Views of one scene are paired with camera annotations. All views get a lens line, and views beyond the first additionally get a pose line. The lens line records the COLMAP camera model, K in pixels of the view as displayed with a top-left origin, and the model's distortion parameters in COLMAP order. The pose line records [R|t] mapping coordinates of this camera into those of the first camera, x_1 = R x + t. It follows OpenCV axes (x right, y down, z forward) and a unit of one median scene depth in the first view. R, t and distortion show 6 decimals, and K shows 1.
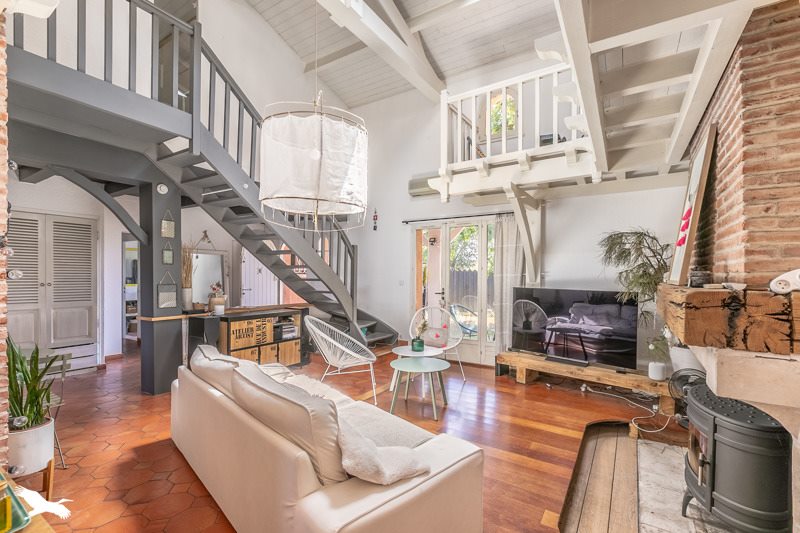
lens RADIAL K [[352.7, 0, 400.6], [0, 352.7, 271.9], [0, 0, 1]] dist [0.001981, -0.001442]
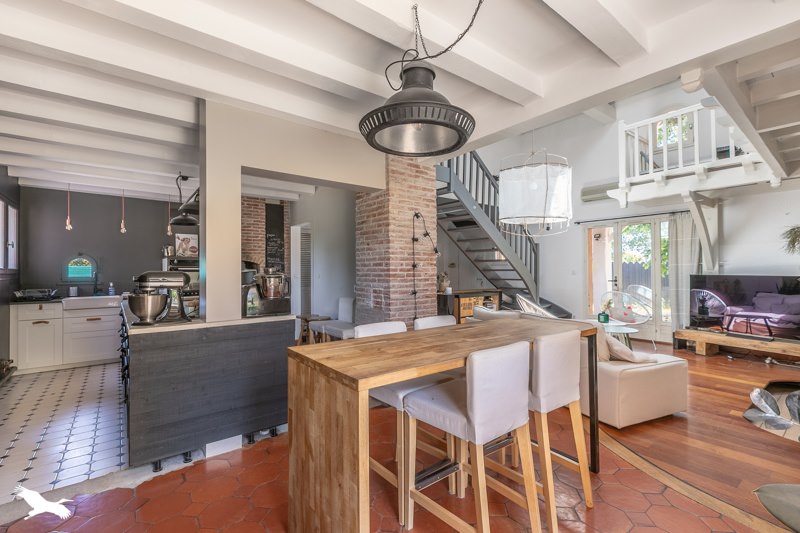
lens RADIAL K [[352.7, 0, 396.5], [0, 352.7, 263.2], [0, 0, 1]] dist [0.001981, -0.001442]
pose [[0.939879, -0.016069, -0.341130, -0.218295], [0.011829, 0.999825, -0.014506, 0.012097], [0.341304, 0.009599, 0.939904, -0.485810]]
